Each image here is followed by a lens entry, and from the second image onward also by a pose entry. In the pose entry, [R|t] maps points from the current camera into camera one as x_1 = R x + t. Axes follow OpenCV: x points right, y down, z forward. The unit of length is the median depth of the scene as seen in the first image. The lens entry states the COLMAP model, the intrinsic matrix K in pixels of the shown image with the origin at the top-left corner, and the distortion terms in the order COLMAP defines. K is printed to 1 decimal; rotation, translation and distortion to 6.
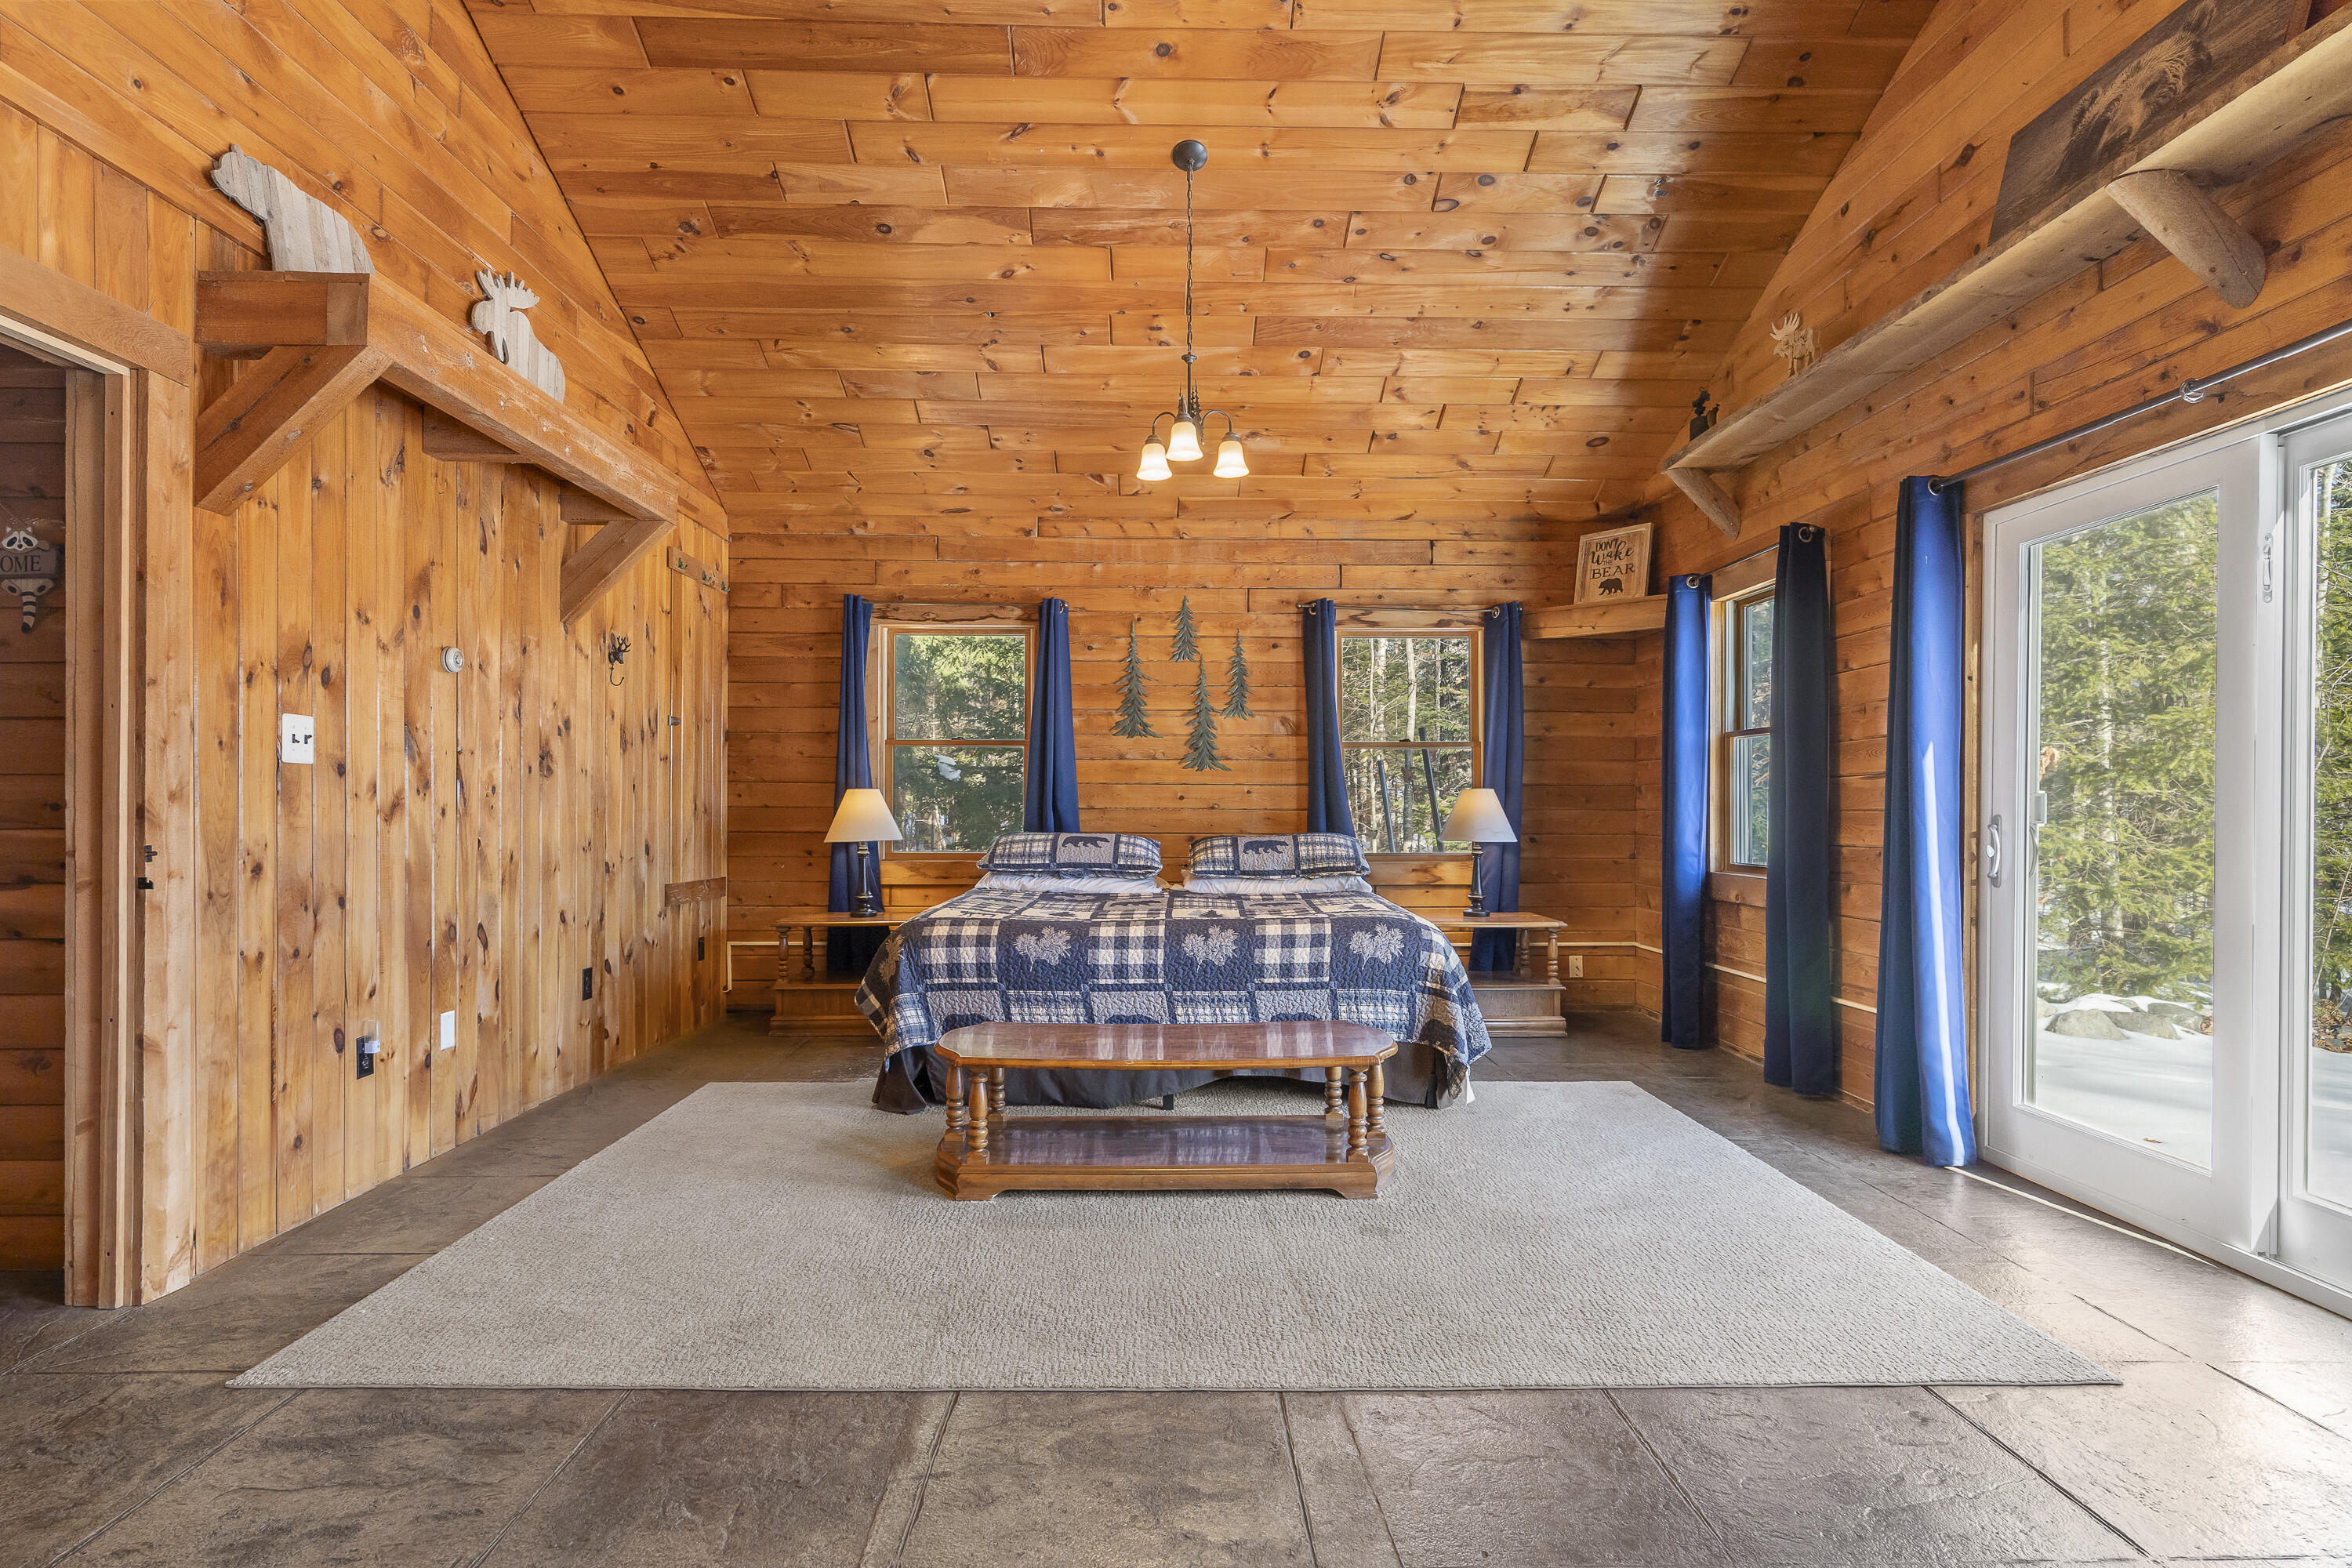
lens RADIAL K [[1229.4, 0, 1176.0], [0, 1229.4, 784.0], [0, 0, 1]] dist [0.000955, 0.001149]
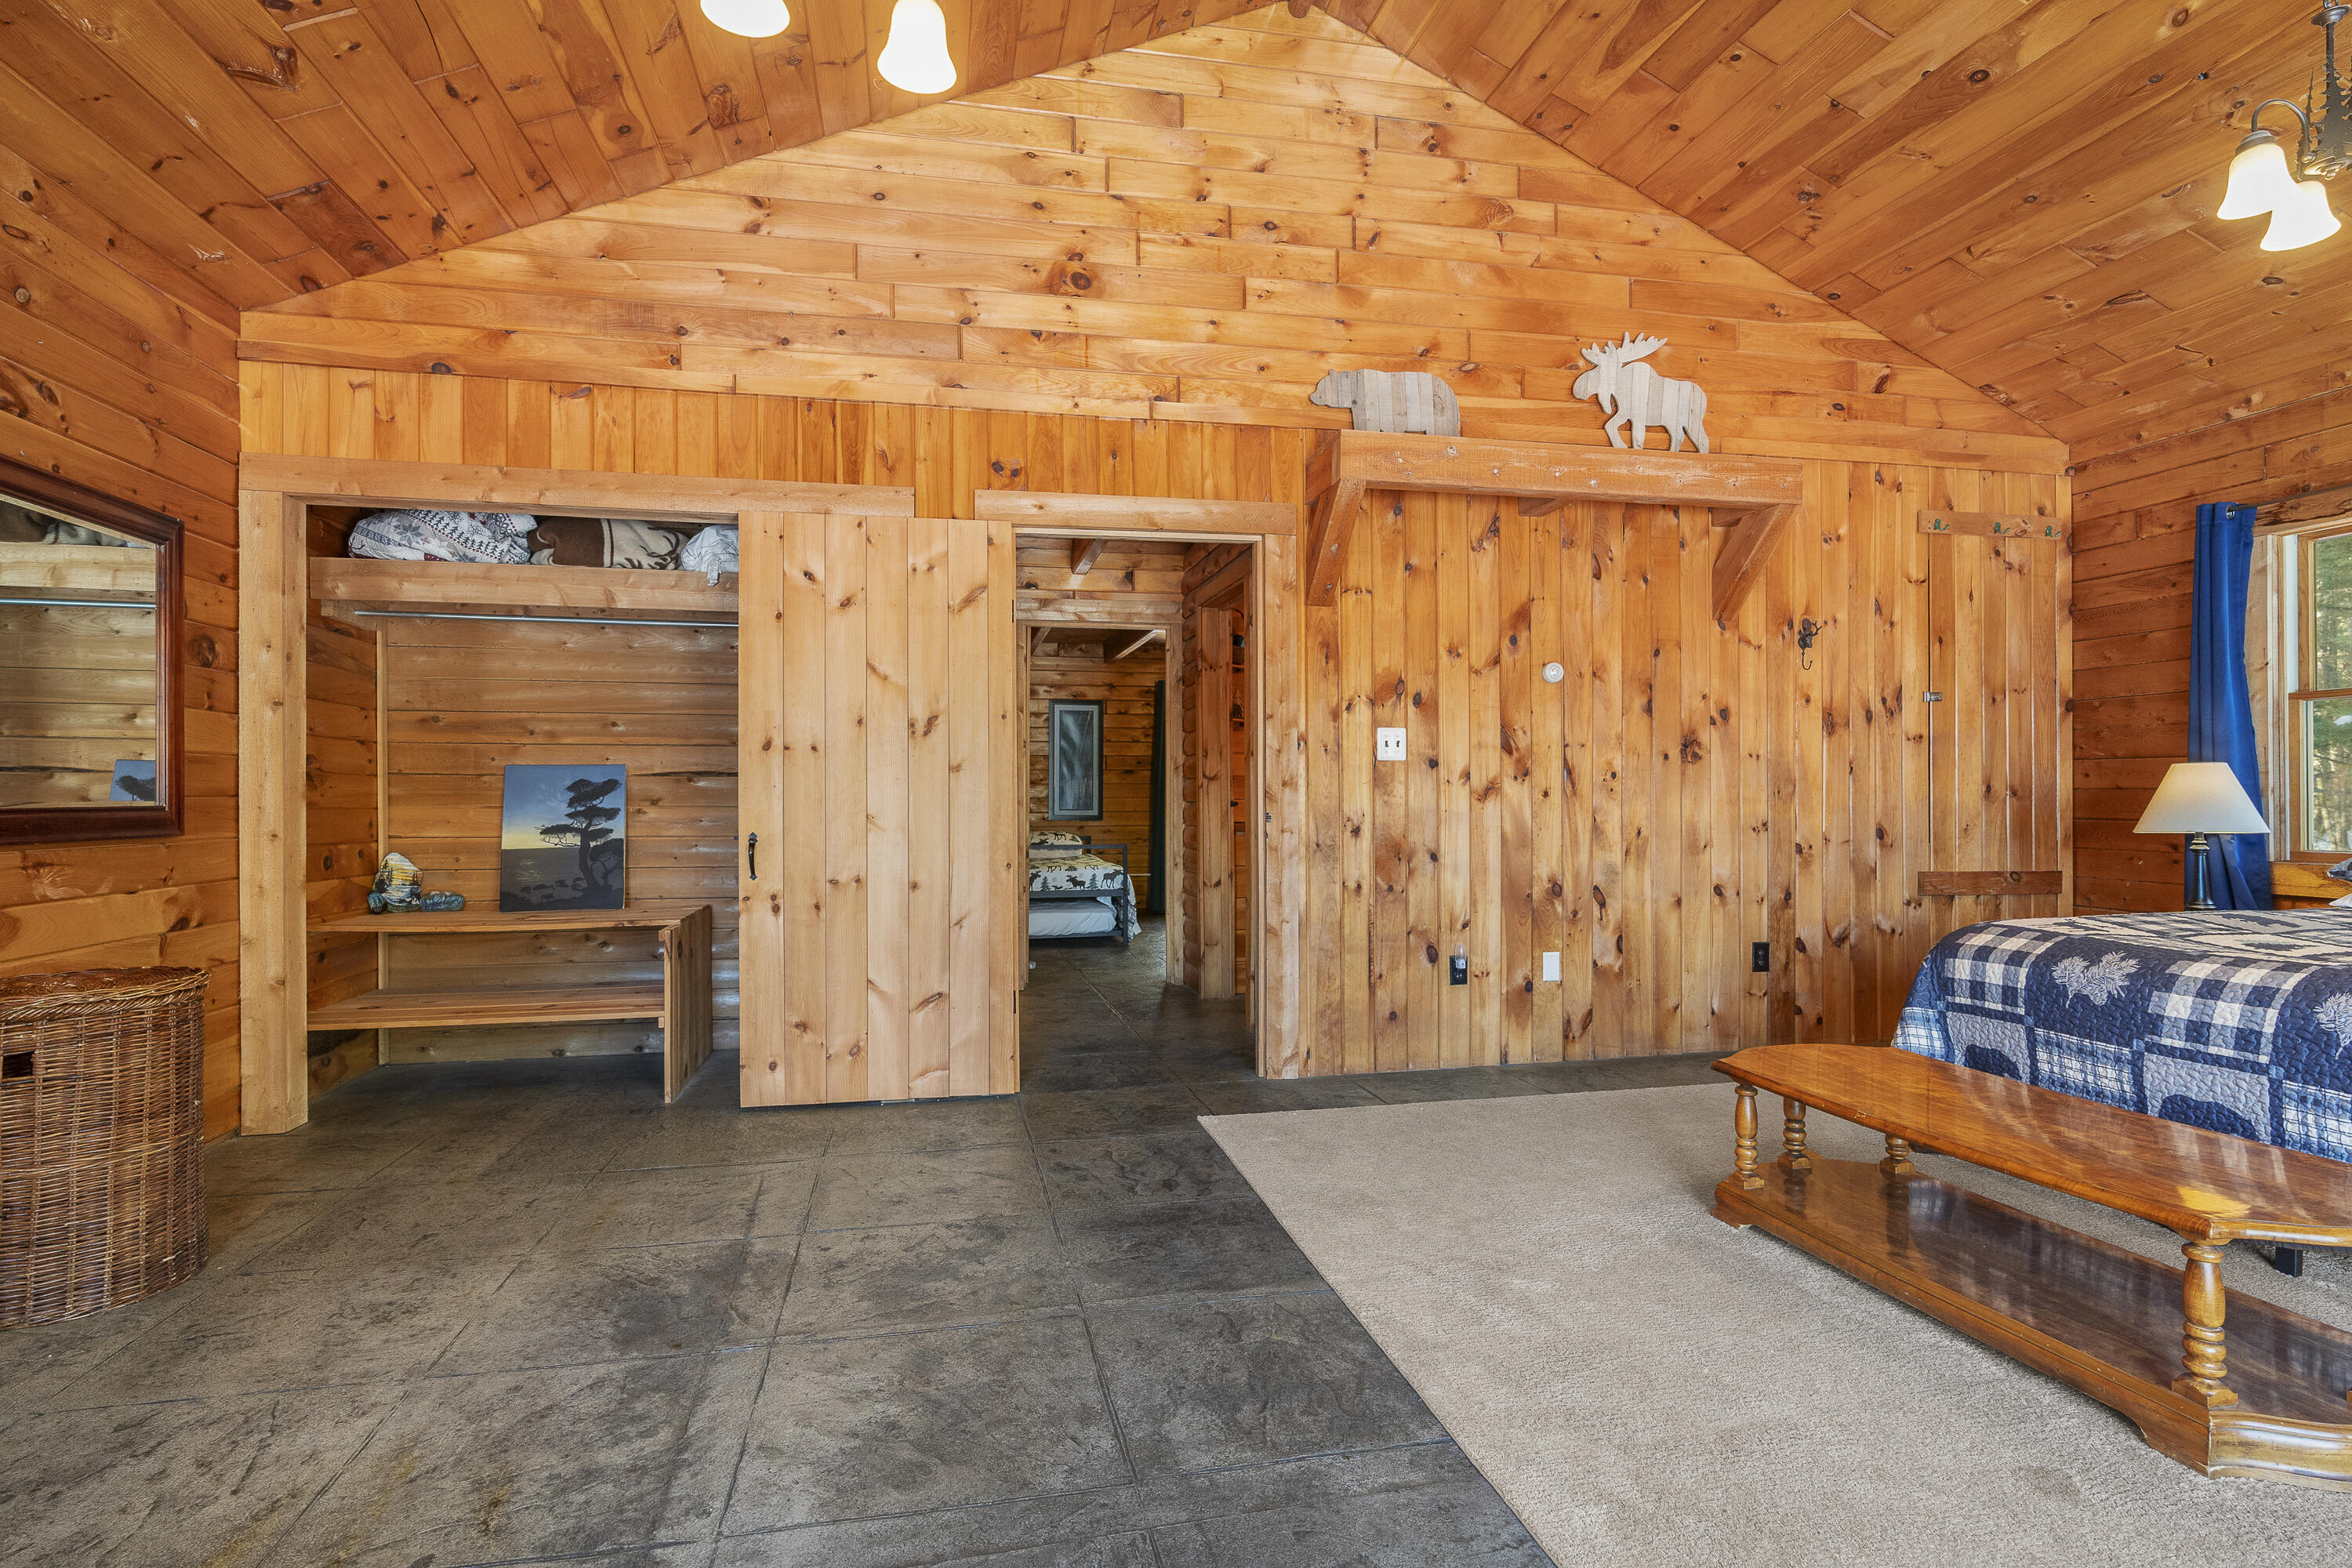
lens RADIAL K [[1189.2, 0, 1178.5], [0, 1189.2, 794.2], [0, 0, 1]] dist [-0.000686, 0.000722]
pose [[0.189726, -0.006442, -0.981816, 0.546325], [0.021298, 0.999770, -0.002444, 0.018570], [0.981606, -0.020447, 0.189820, 0.403849]]
